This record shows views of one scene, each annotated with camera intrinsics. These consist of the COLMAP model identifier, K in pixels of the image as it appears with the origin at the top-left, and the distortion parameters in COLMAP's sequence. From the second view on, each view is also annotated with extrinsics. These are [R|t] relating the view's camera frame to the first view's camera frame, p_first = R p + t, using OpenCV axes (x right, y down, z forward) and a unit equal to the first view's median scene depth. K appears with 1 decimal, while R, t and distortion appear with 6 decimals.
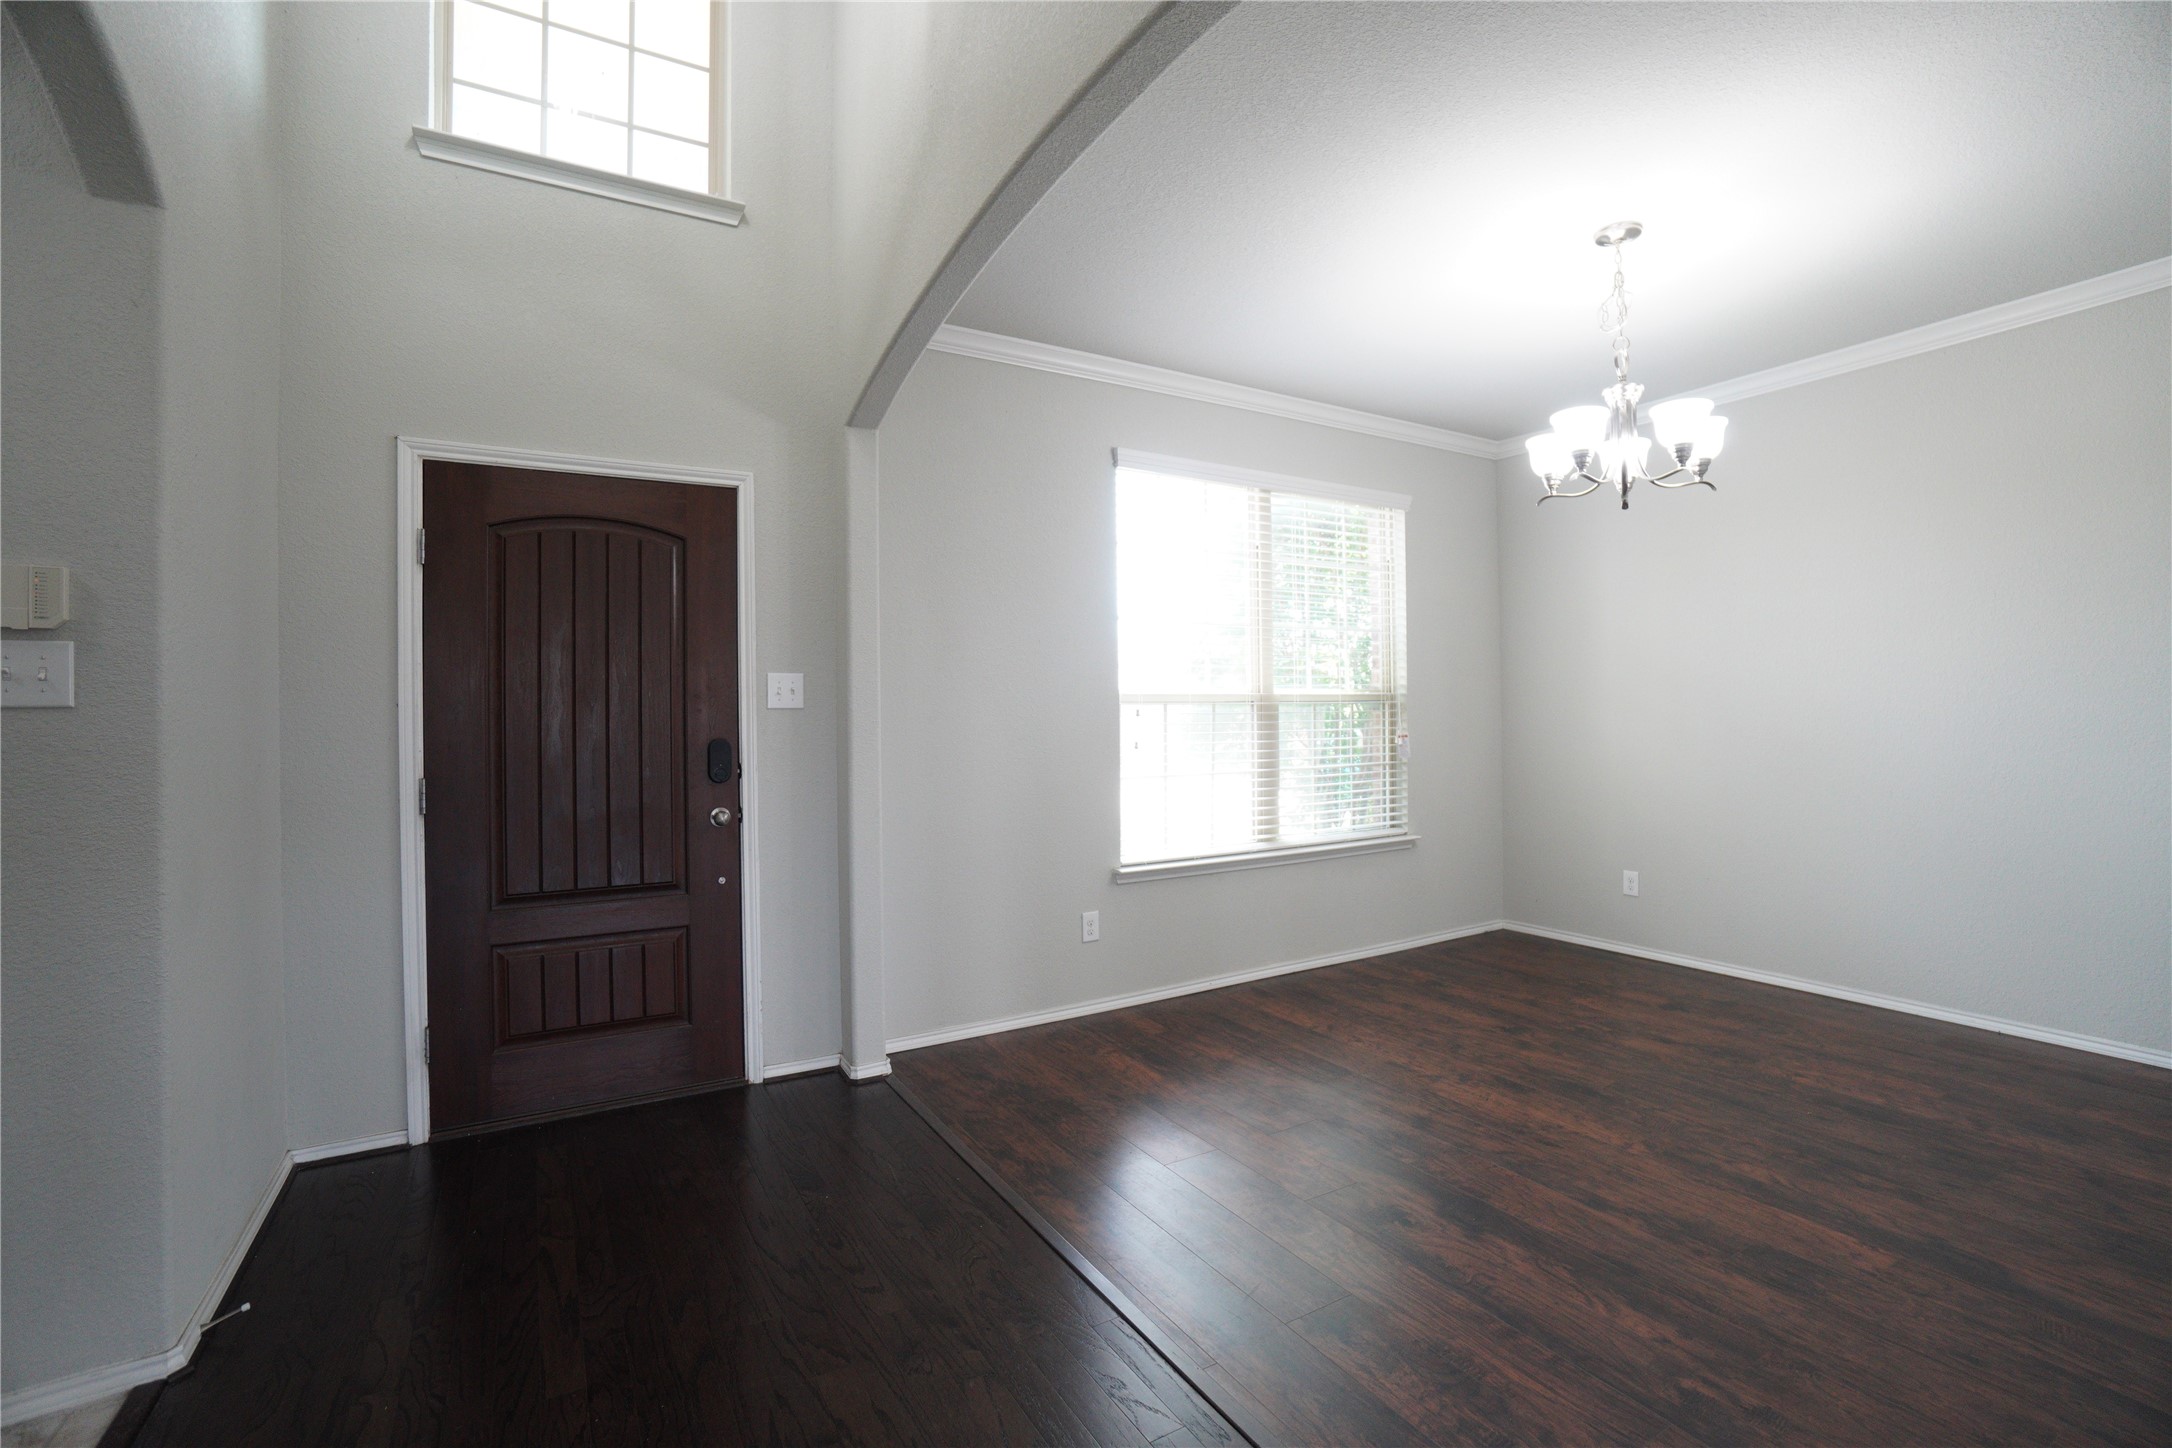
lens RADIAL K [[955.8, 0, 1077.8], [0, 955.8, 714.8], [0, 0, 1]] dist [-0.050047, 0.013002]
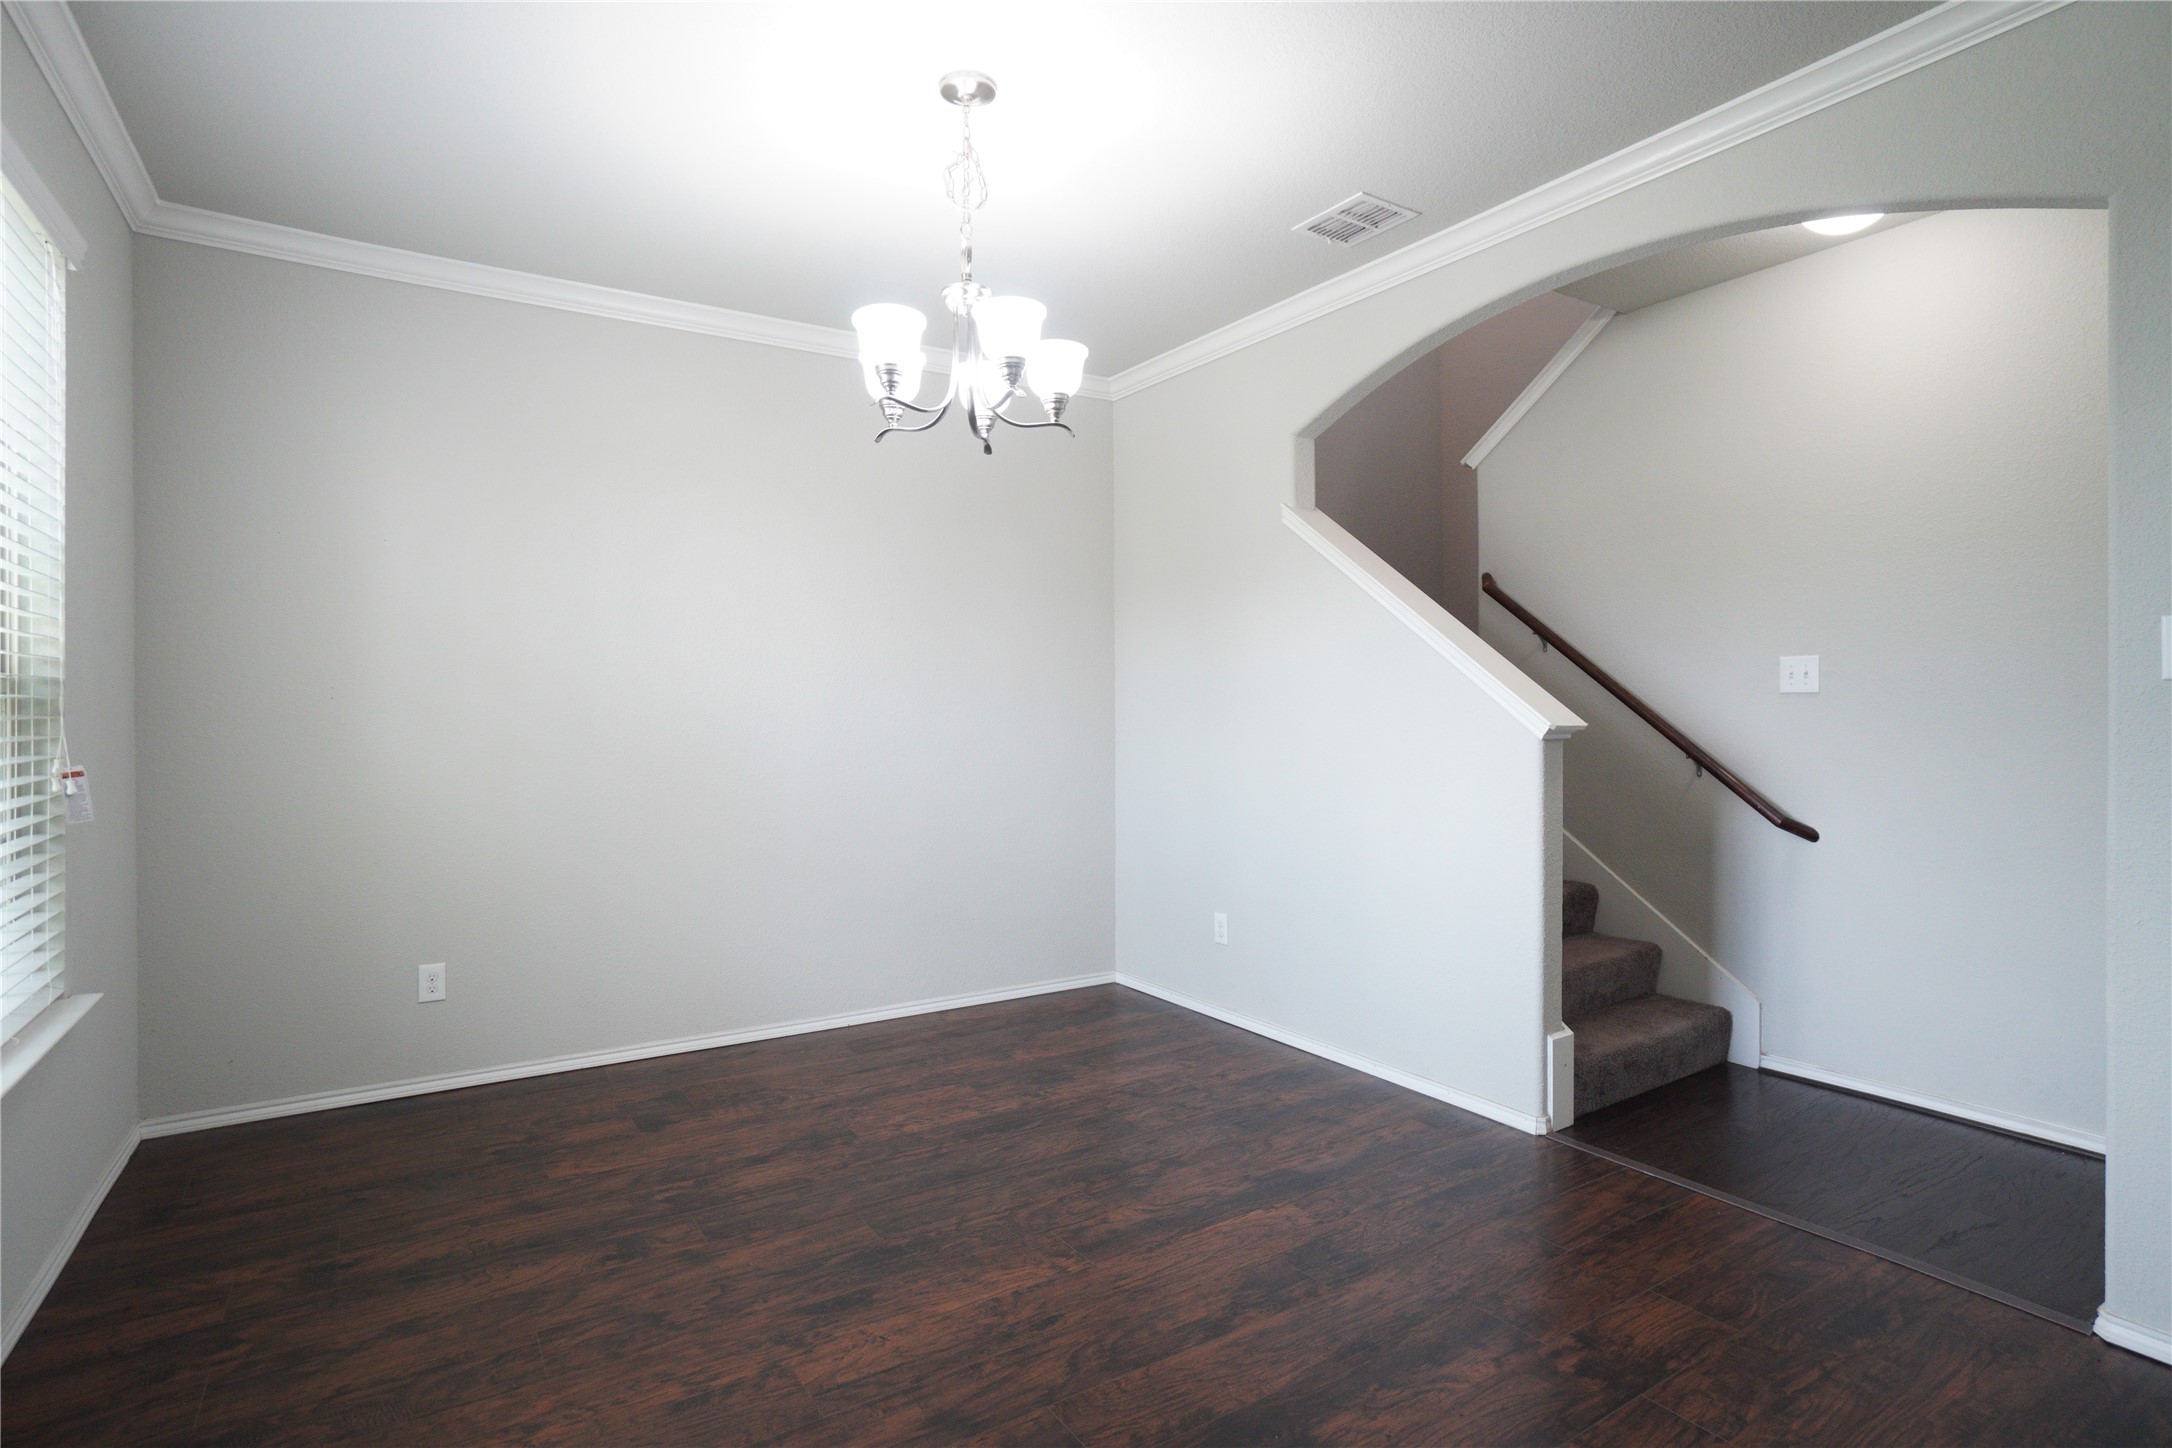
lens RADIAL K [[1107.1, 0, 1095.7], [0, 1107.1, 710.2], [0, 0, 1]] dist [-0.038941, 0.017719]
pose [[-0.055011, 0.009036, 0.998445, -0.300594], [0.006110, 0.999943, -0.008713, 0.001250], [-0.998467, 0.005621, -0.055063, 0.905632]]
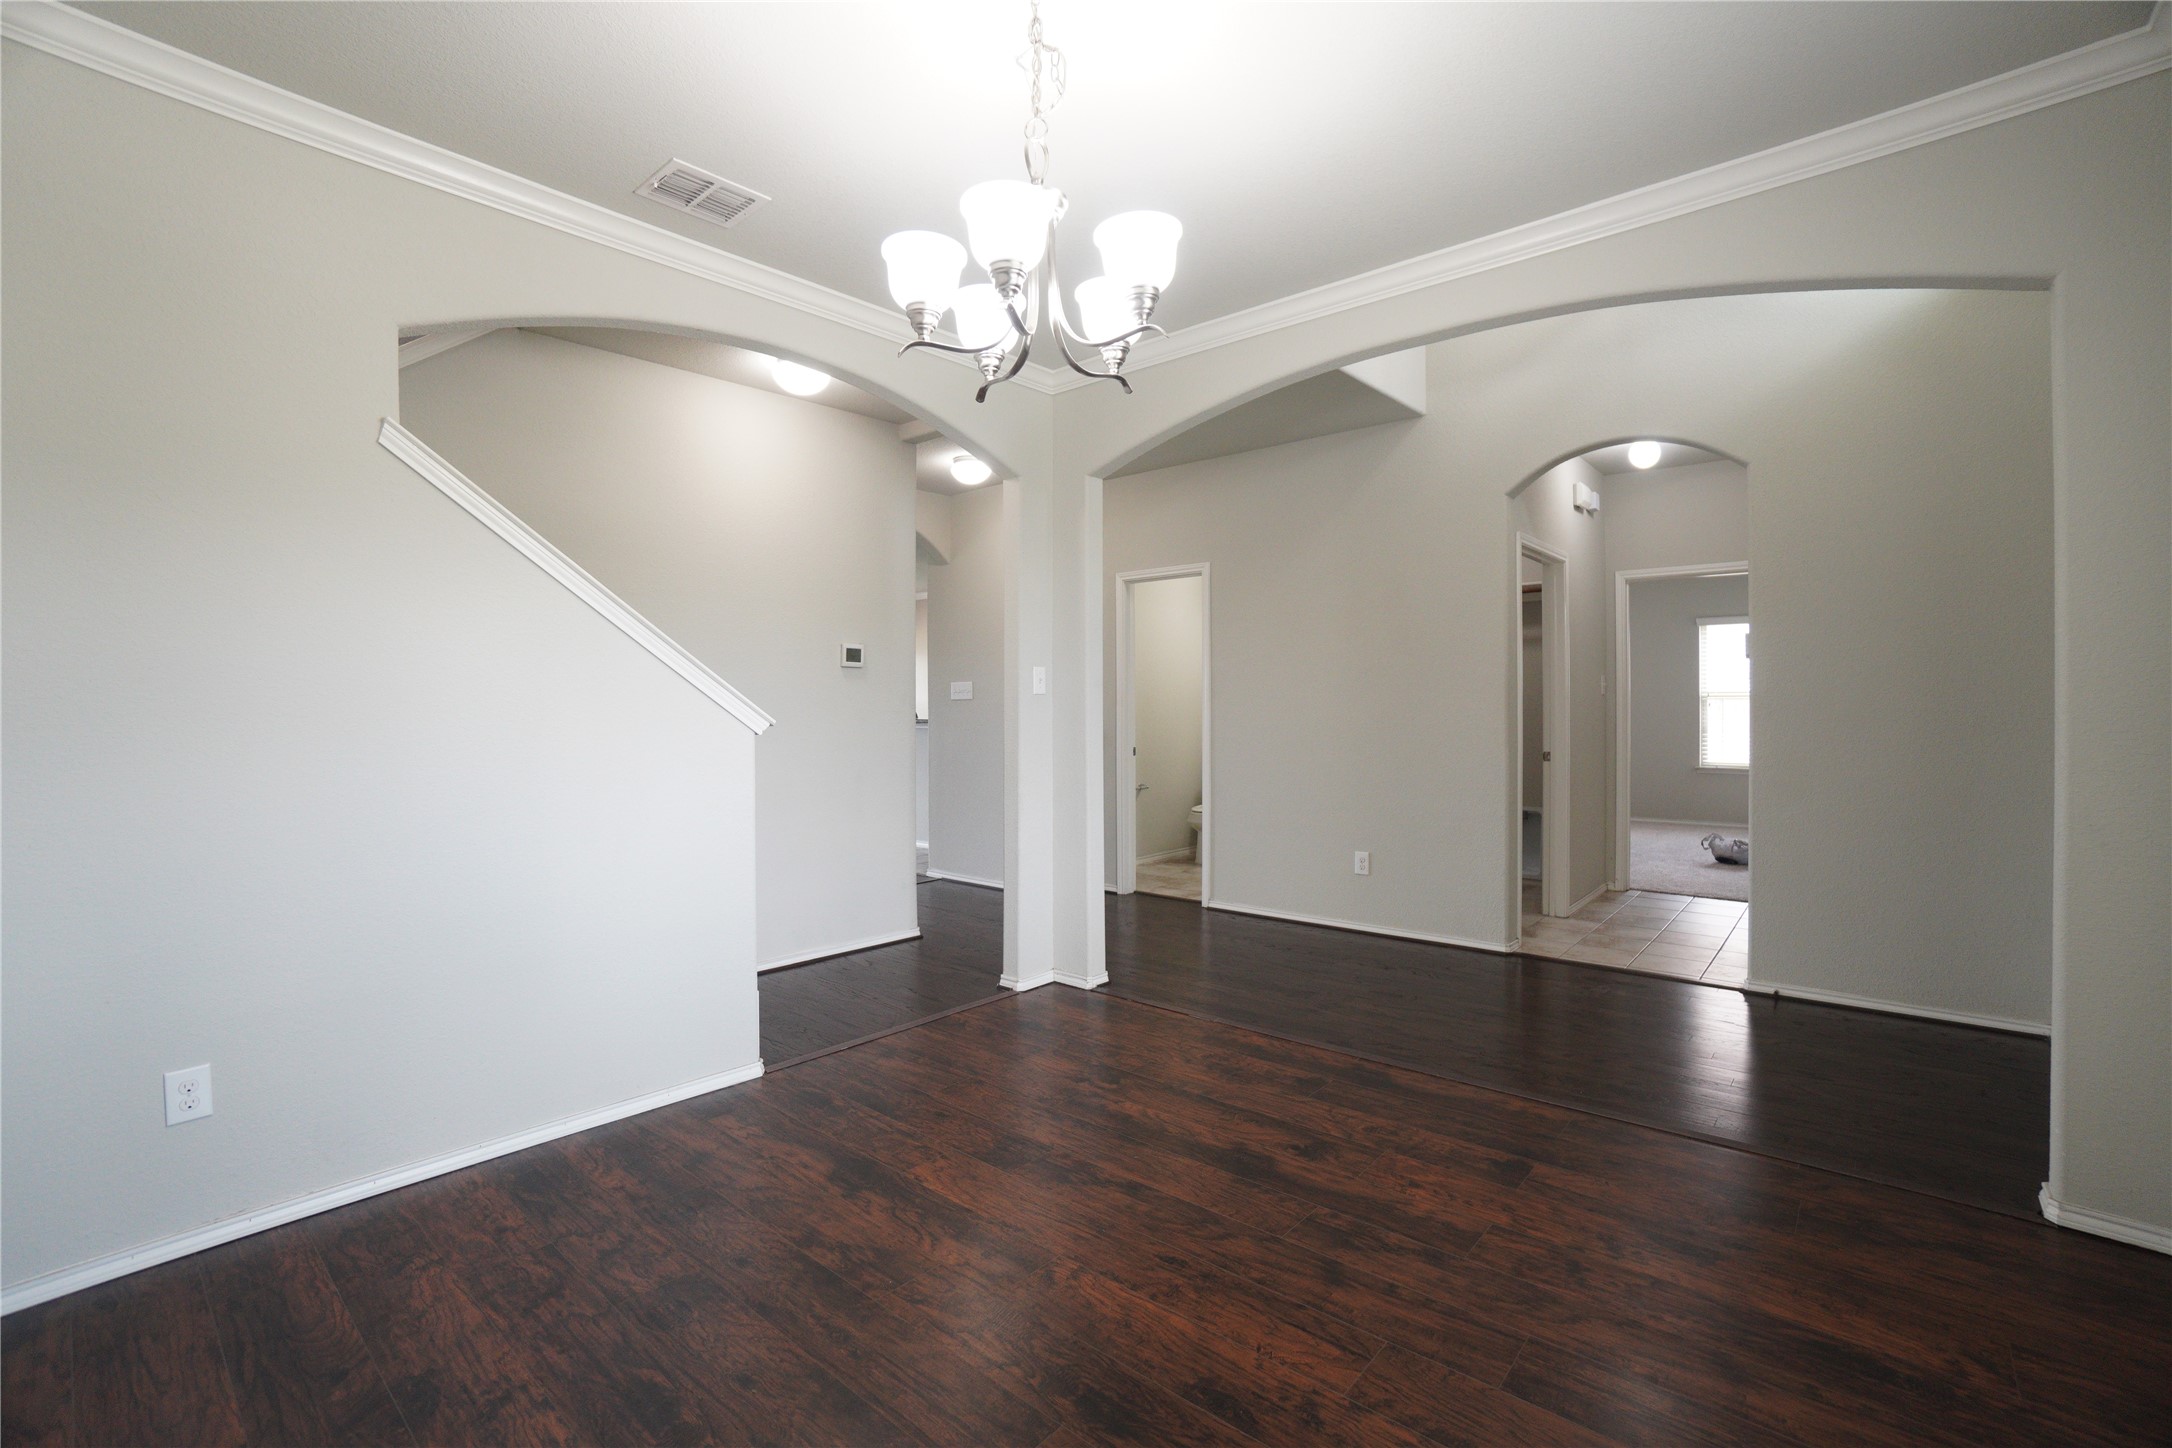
lens RADIAL K [[955.8, 0, 1098.0], [0, 955.8, 715.5], [0, 0, 1]] dist [-0.050047, 0.013002]
pose [[-0.943630, 0.021720, -0.330289, 0.727256], [0.017050, 0.999710, 0.017027, -0.007619], [0.330563, 0.010436, -0.943726, 1.539881]]
